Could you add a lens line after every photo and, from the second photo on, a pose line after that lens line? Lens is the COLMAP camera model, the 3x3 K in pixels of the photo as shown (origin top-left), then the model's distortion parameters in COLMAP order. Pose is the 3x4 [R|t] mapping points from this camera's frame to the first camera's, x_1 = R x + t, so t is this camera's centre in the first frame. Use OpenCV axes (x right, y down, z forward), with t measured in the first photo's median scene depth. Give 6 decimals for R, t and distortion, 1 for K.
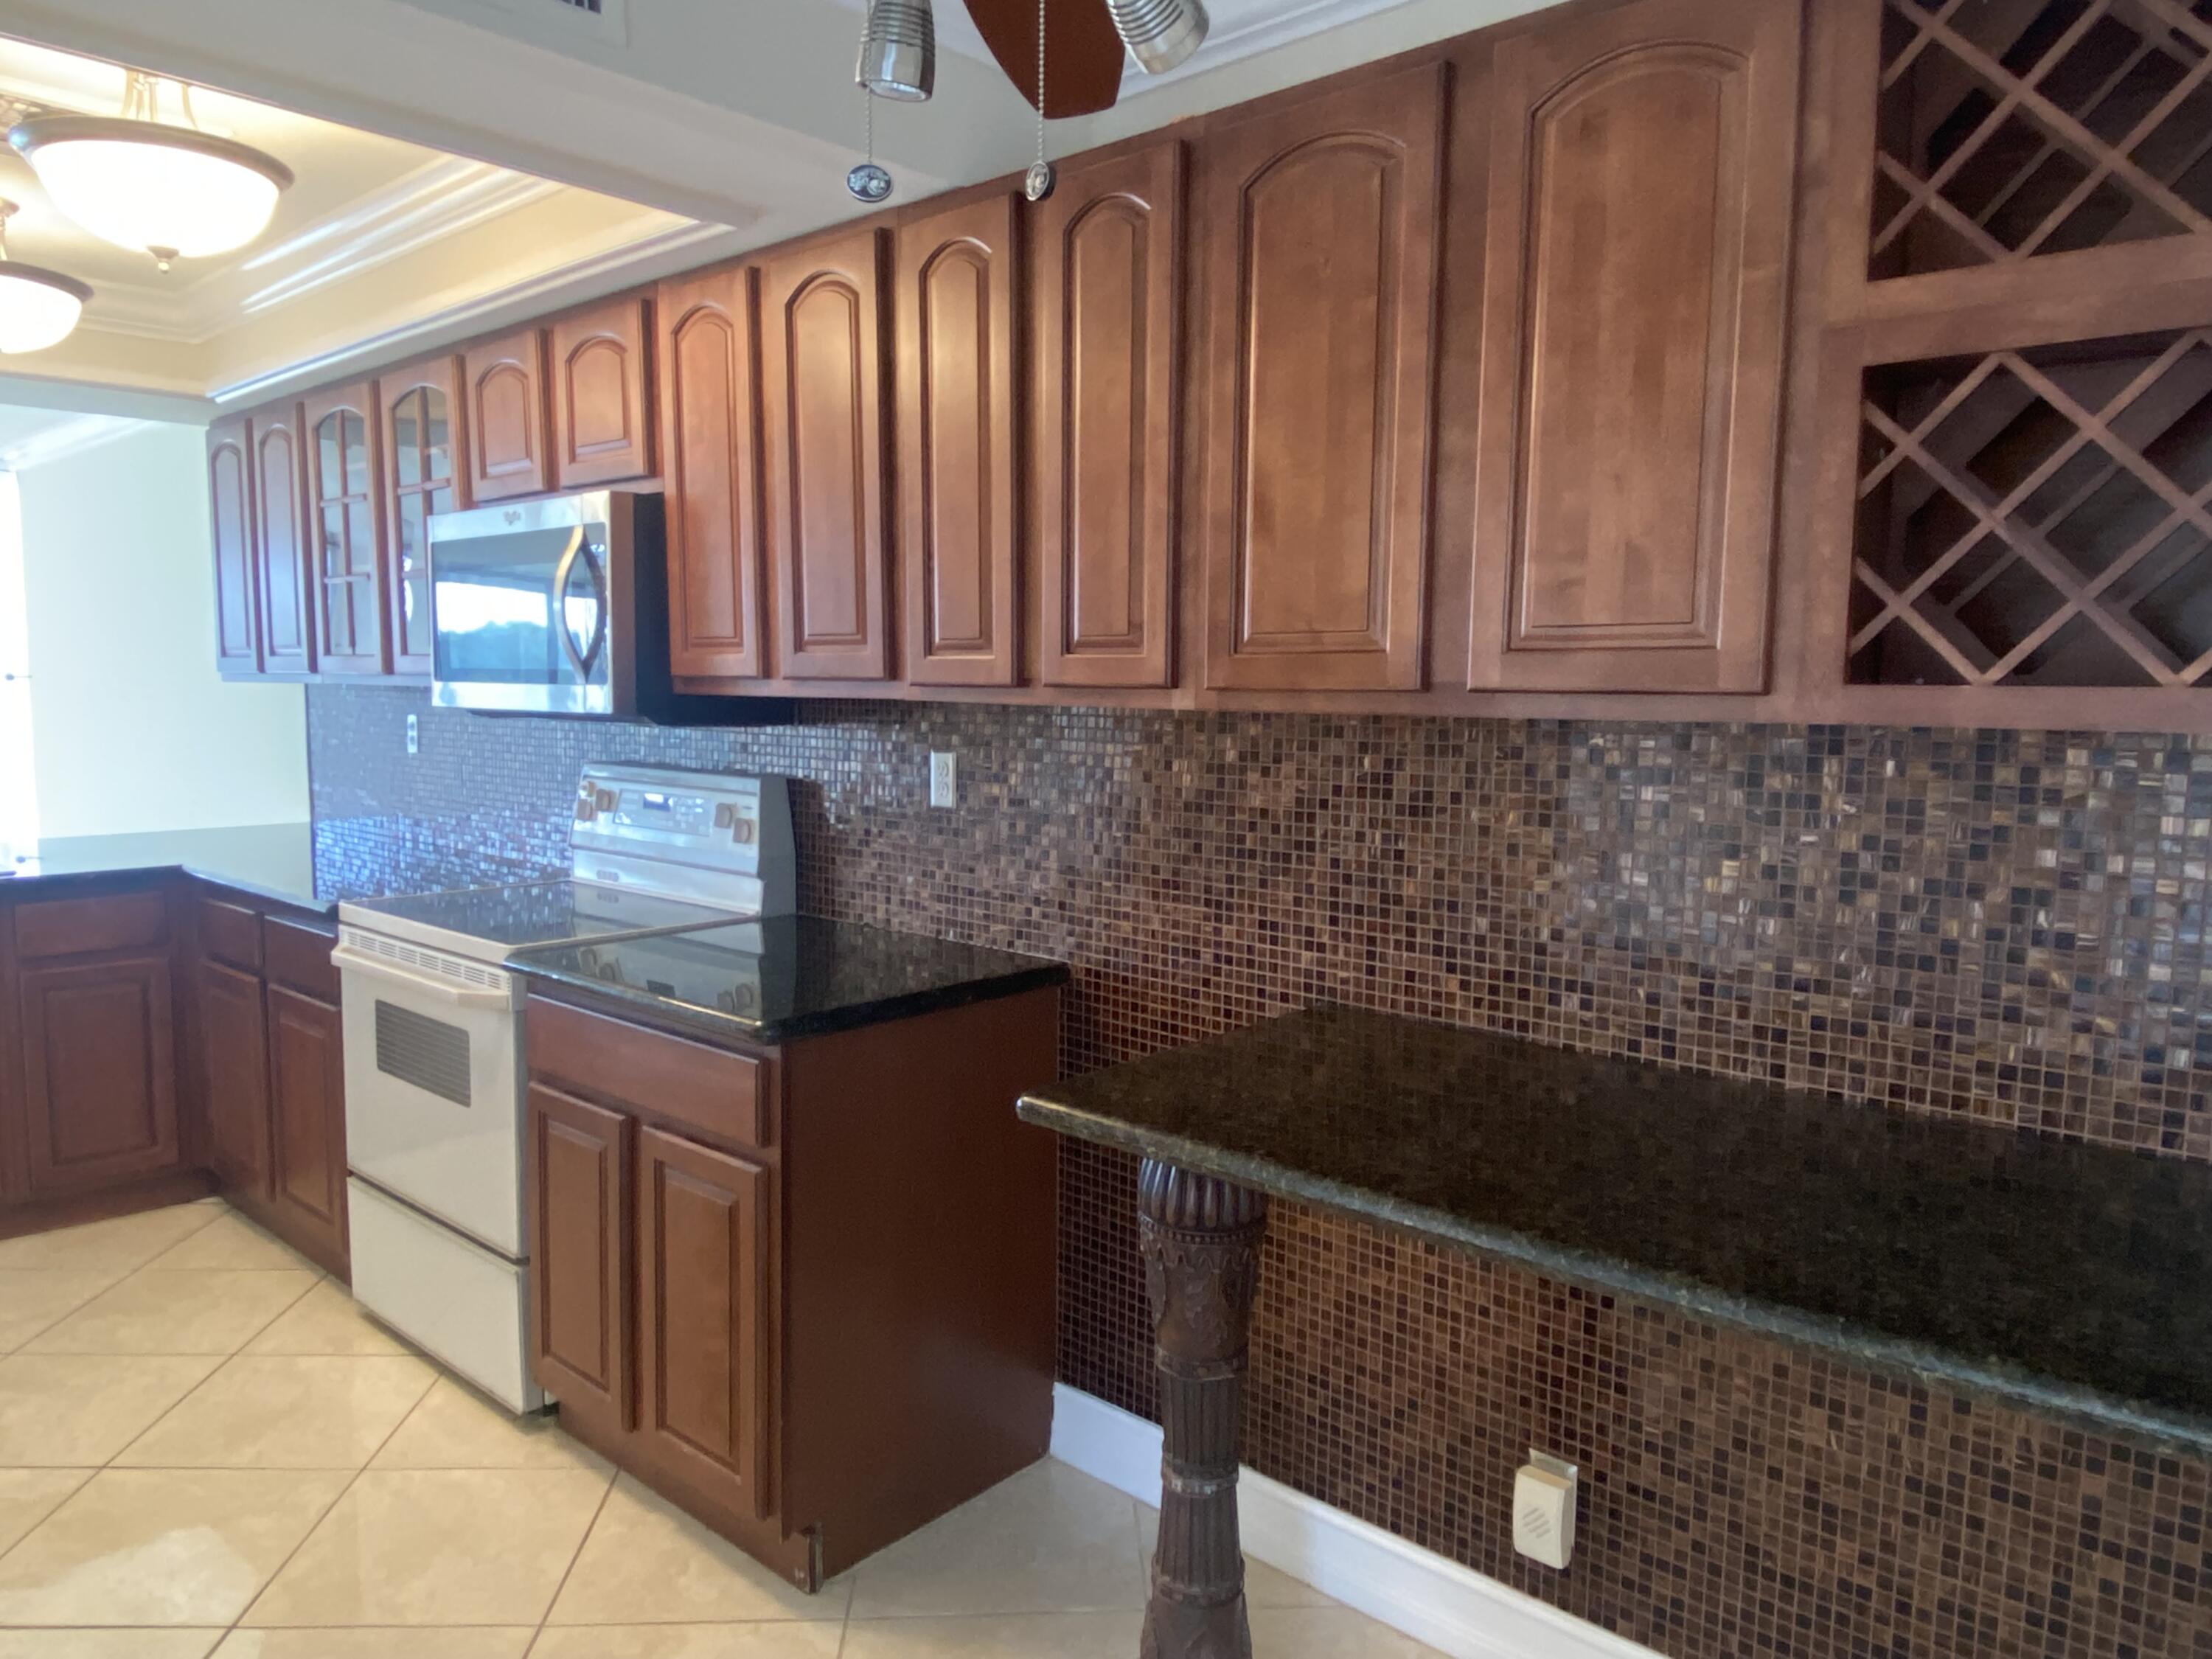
lens RADIAL K [[1480.3, 0, 1069.1], [0, 1480.3, 824.1], [0, 0, 1]] dist [0.070248, -0.083641]
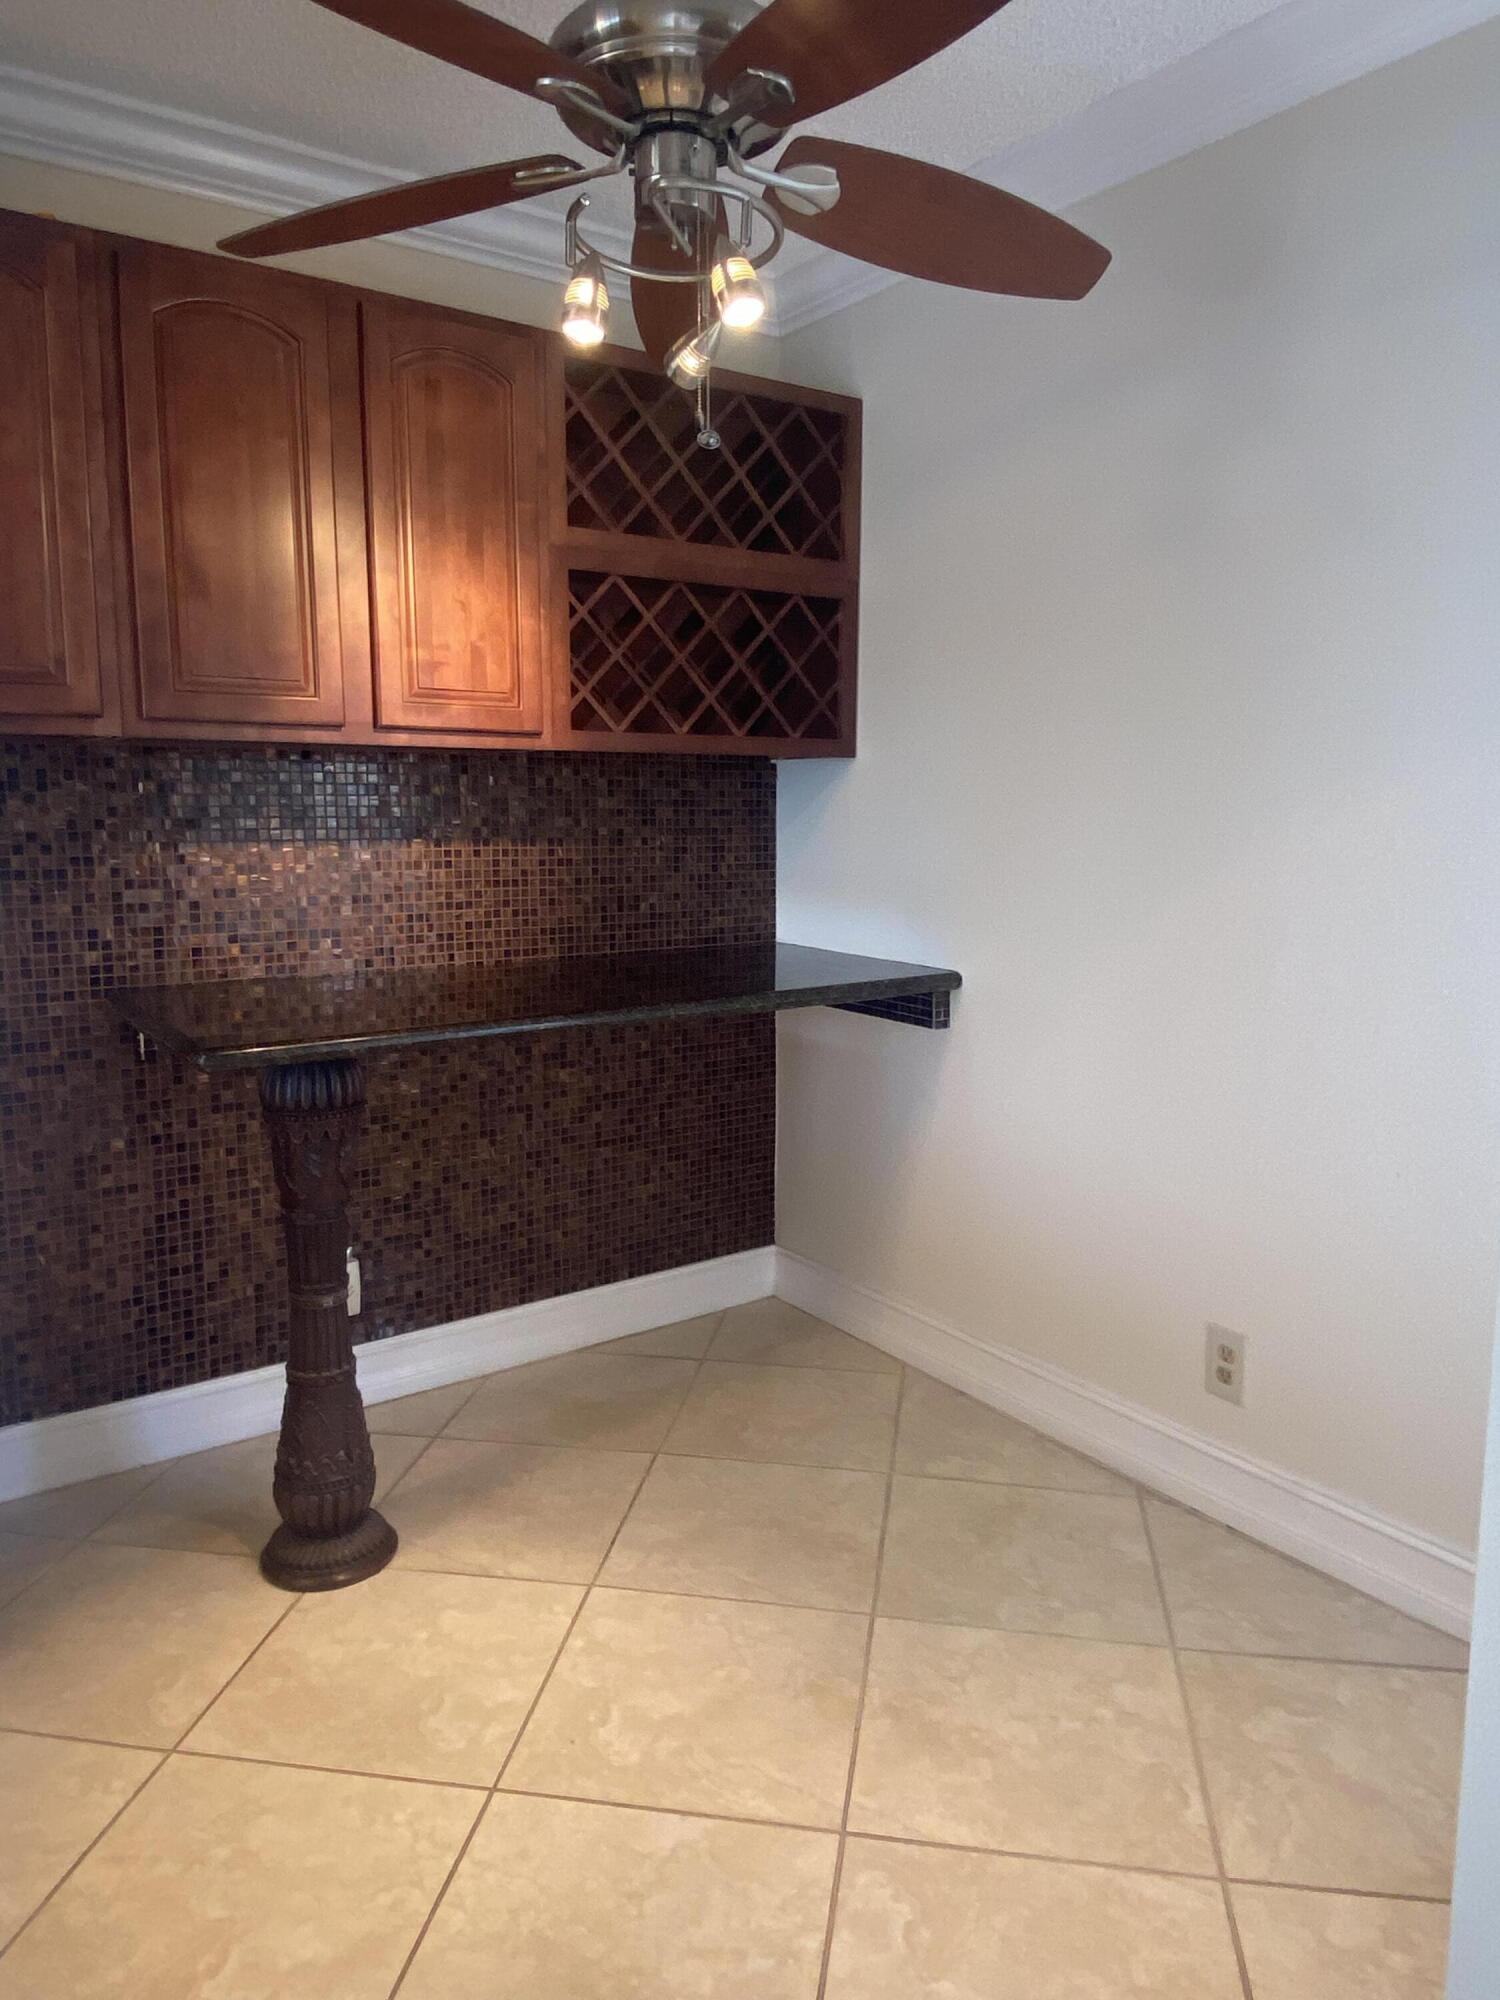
lens RADIAL K [[1338.4, 0, 751.9], [0, 1338.4, 975.9], [0, 0, 1]] dist [0.070248, -0.083641]
pose [[0.206812, -0.141964, 0.968026, -0.970219], [0.088291, 0.988088, 0.126044, 0.020053], [-0.974389, 0.059401, 0.216882, 0.321835]]
